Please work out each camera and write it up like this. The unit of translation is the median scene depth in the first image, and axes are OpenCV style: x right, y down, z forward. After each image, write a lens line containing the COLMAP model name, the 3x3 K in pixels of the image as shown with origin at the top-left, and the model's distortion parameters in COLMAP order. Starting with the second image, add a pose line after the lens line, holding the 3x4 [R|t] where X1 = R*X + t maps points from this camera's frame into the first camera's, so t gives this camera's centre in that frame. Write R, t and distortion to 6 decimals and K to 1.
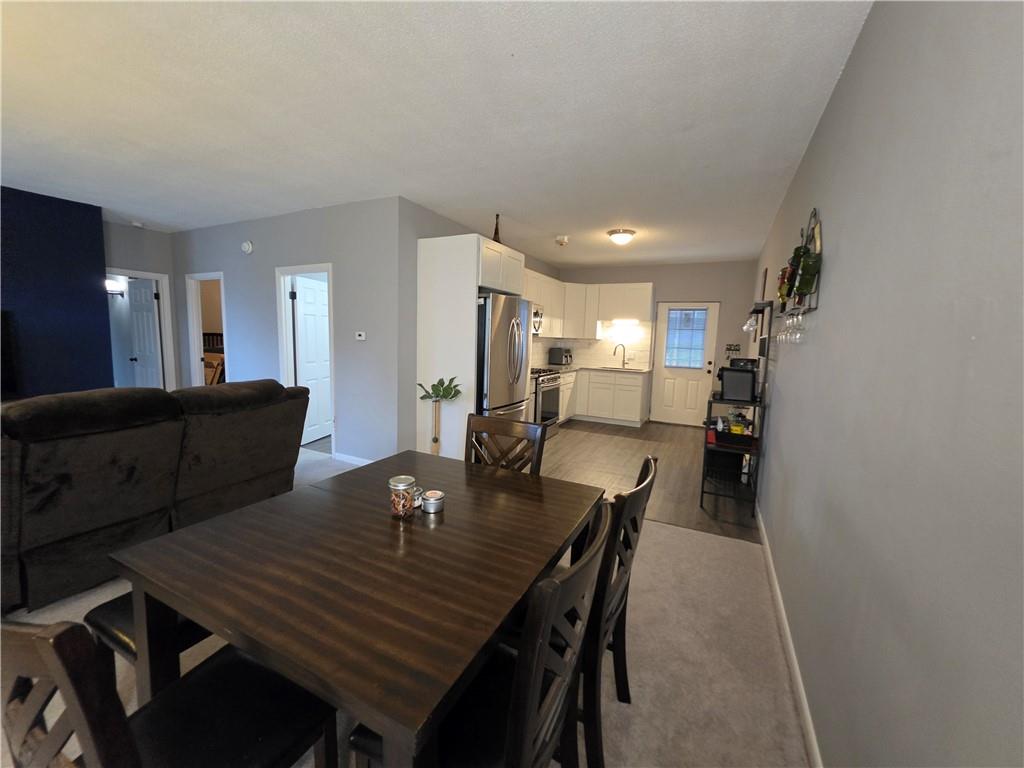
lens RADIAL K [[410.2, 0, 512.0], [0, 410.2, 384.0], [0, 0, 1]] dist [0.000918, 0.000905]
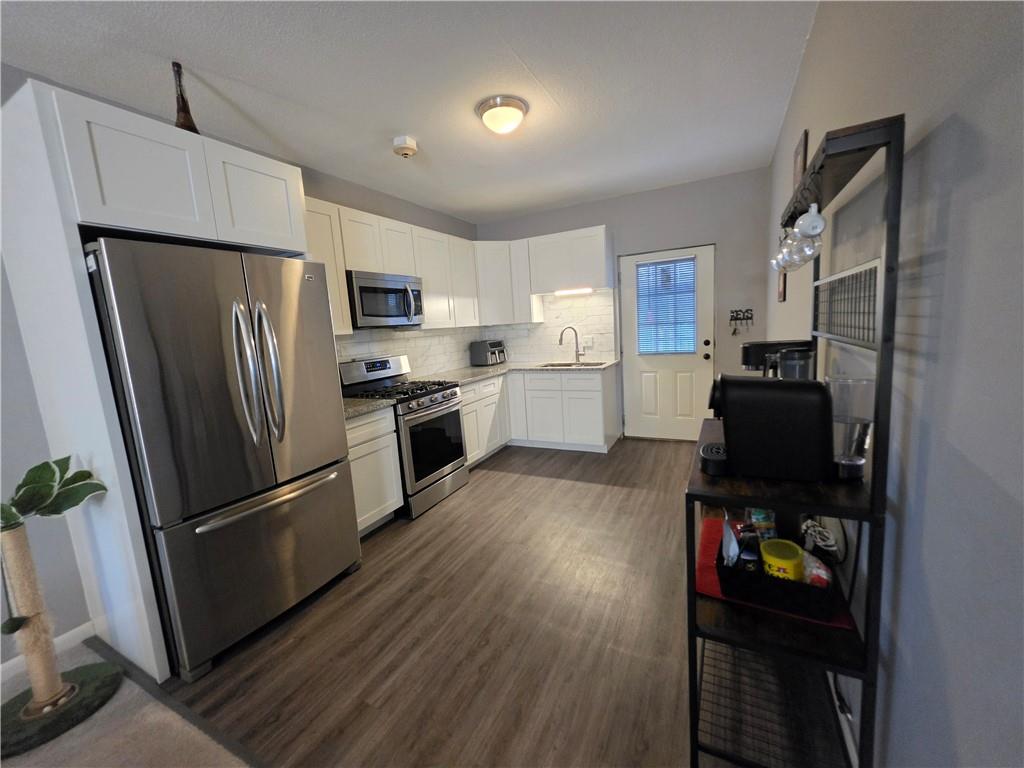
lens RADIAL K [[410.2, 0, 512.0], [0, 410.2, 384.0], [0, 0, 1]] dist [0.000918, 0.000905]
pose [[0.995158, -0.096466, -0.018848, 0.214157], [0.096953, 0.994925, 0.026913, -0.039283], [0.016157, -0.028610, 0.999460, 0.408807]]
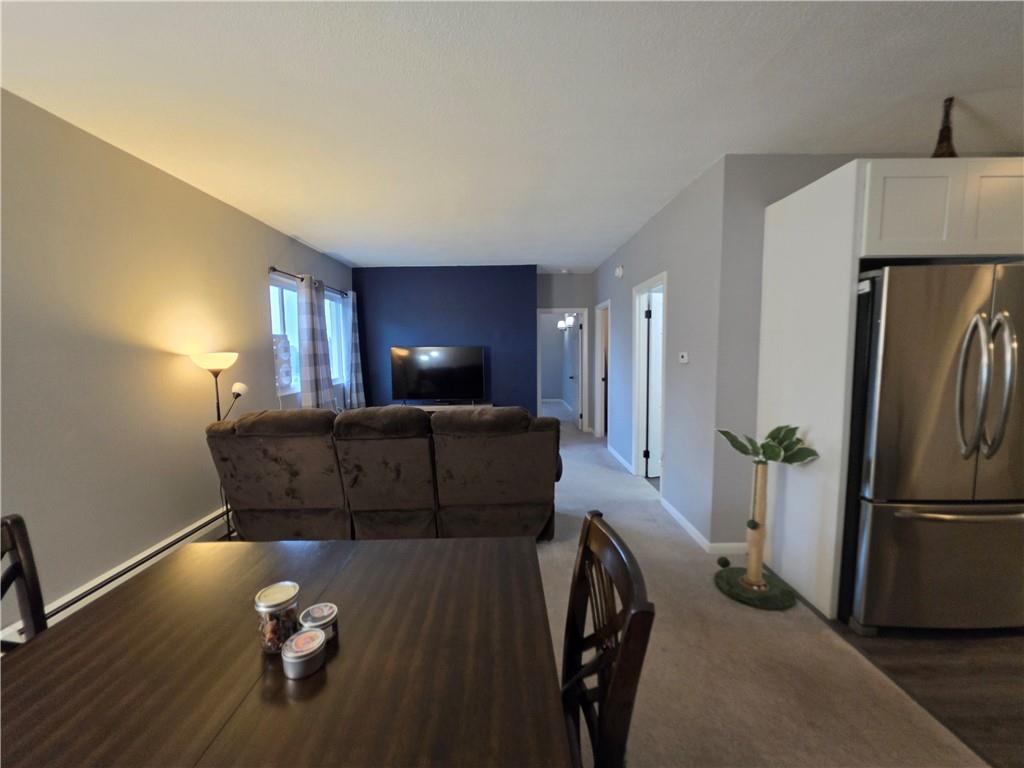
lens RADIAL K [[410.2, 0, 512.0], [0, 410.2, 384.0], [0, 0, 1]] dist [0.000918, 0.000905]
pose [[0.455306, 0.039648, -0.889452, 0.124469], [-0.073991, 0.997237, 0.006577, -0.033980], [0.887255, 0.062817, 0.456982, 0.253919]]
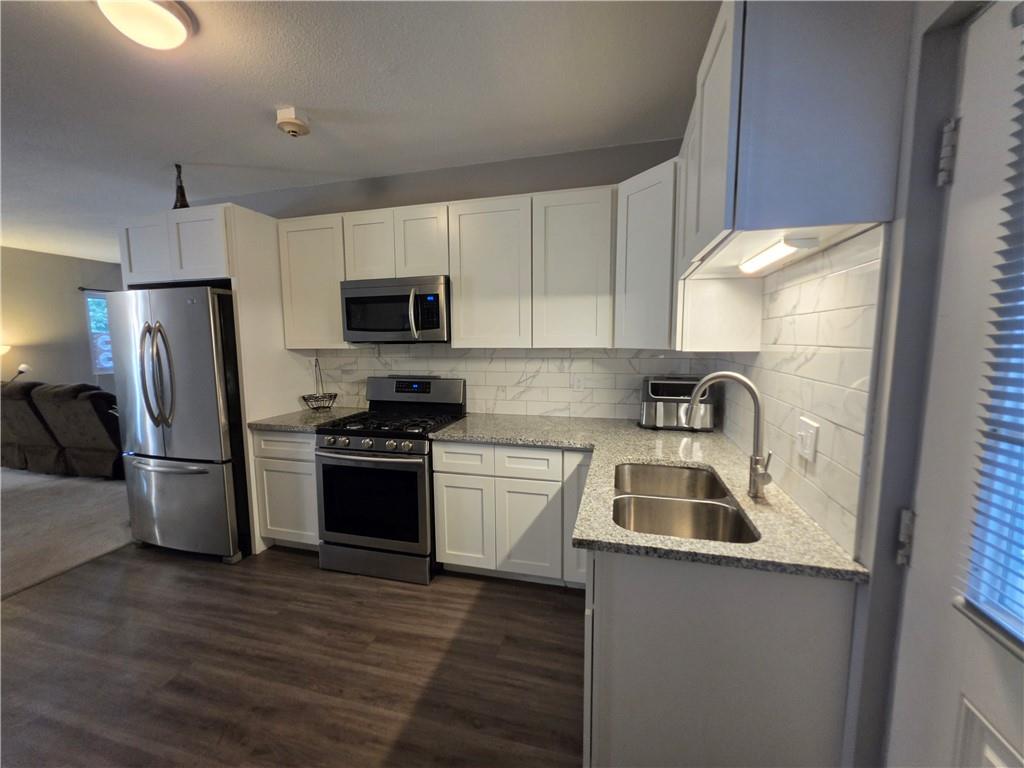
lens RADIAL K [[410.2, 0, 512.0], [0, 410.2, 384.0], [0, 0, 1]] dist [0.000918, 0.000905]
pose [[0.201846, 0.069888, -0.976920, 0.540067], [-0.099780, 0.993728, 0.050475, -0.112312], [0.974321, 0.087289, 0.207554, 1.036031]]
